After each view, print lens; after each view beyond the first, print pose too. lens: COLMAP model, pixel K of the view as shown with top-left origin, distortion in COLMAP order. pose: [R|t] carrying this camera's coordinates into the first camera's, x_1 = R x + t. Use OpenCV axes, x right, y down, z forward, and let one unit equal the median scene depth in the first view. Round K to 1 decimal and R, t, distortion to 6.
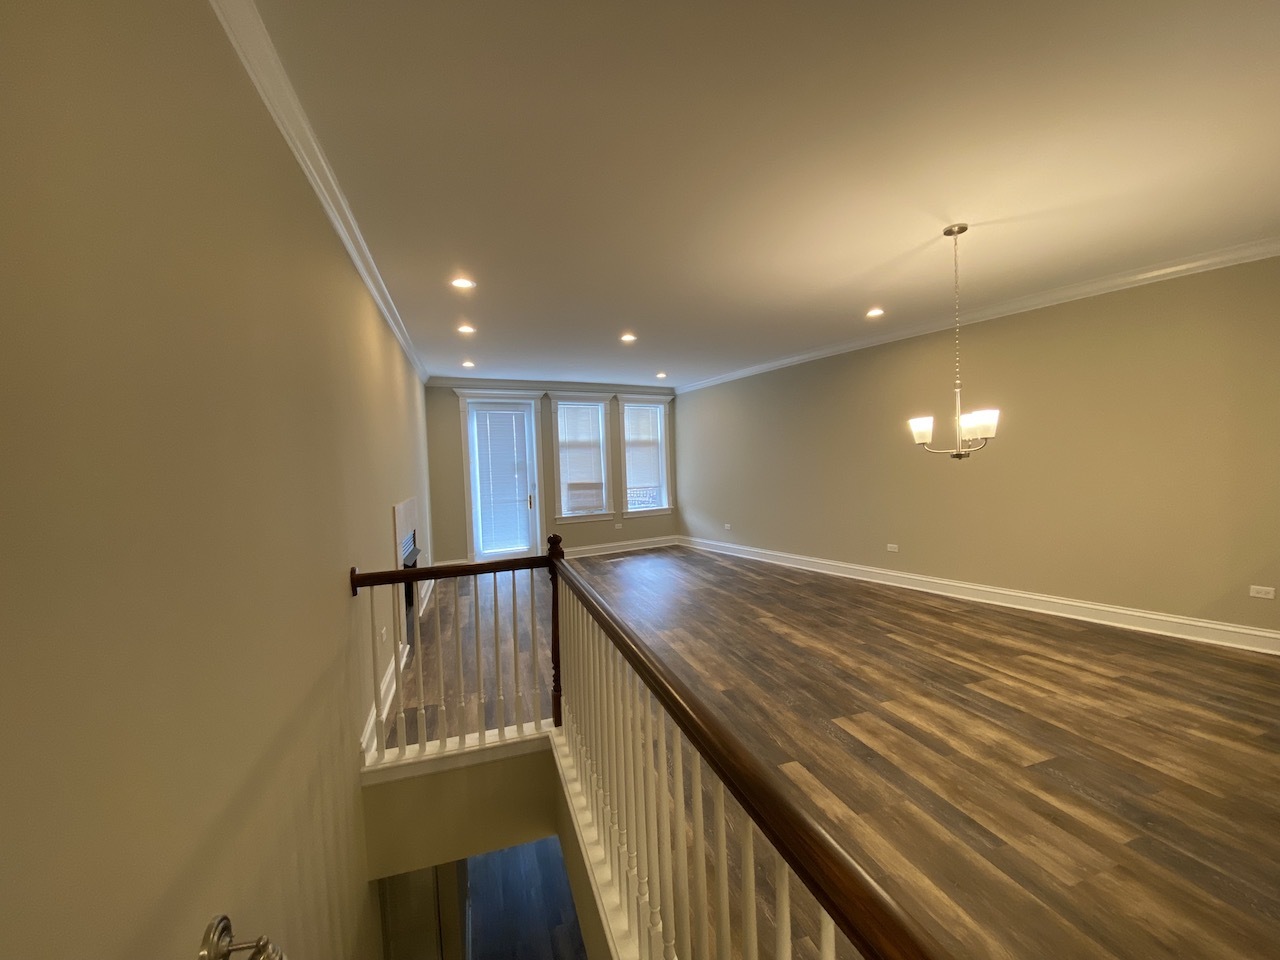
lens RADIAL K [[526.1, 0, 634.2], [0, 526.1, 484.3], [0, 0, 1]] dist [0.027506, -0.021675]
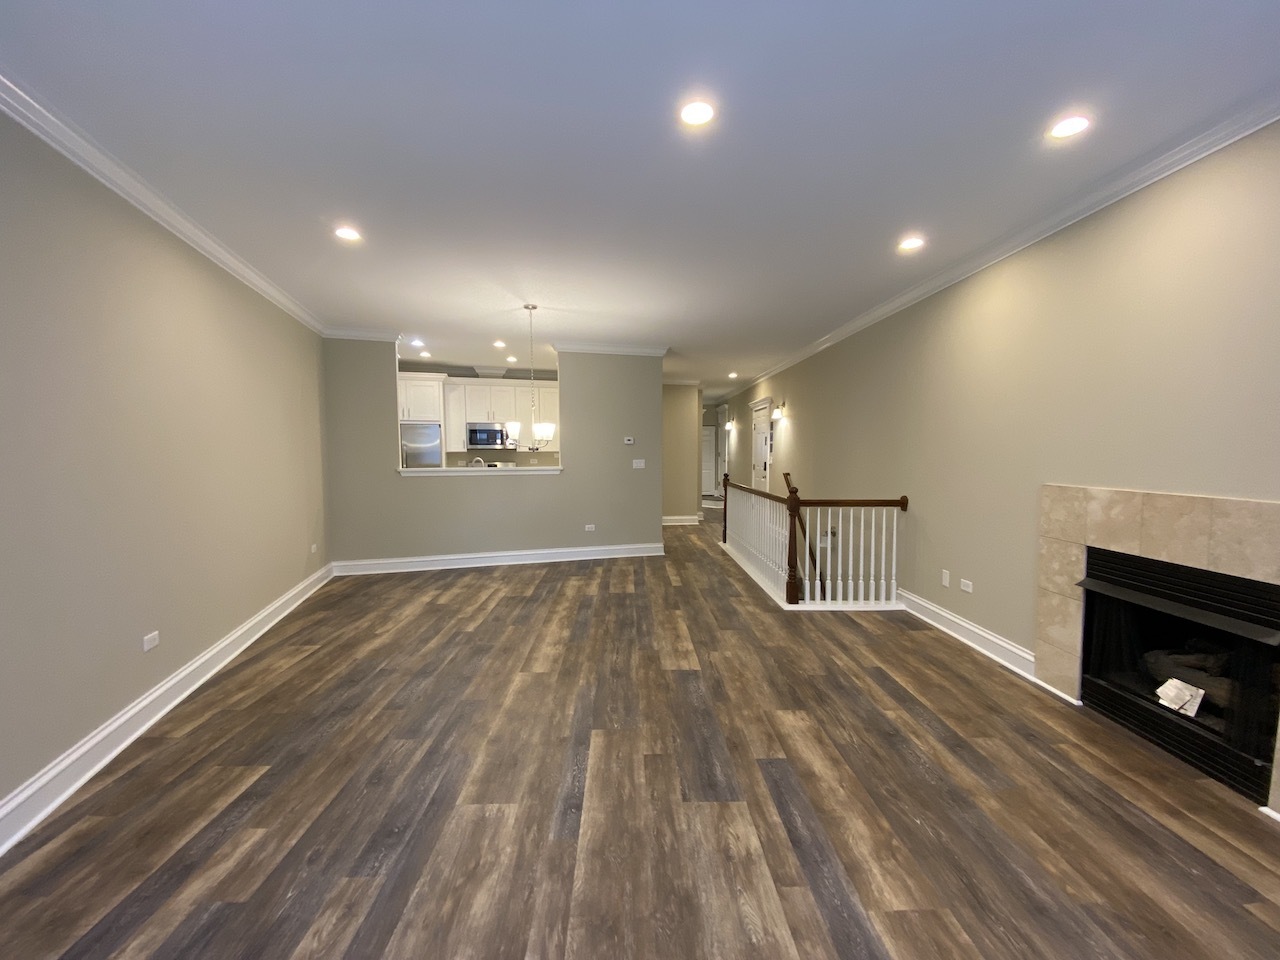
lens RADIAL K [[526.1, 0, 634.2], [0, 526.1, 484.3], [0, 0, 1]] dist [0.027506, -0.021675]
pose [[-0.961076, 0.026708, 0.274989, -0.091853], [0.053187, 0.994585, 0.089287, -0.057363], [-0.271115, 0.100437, -0.957293, 1.918262]]
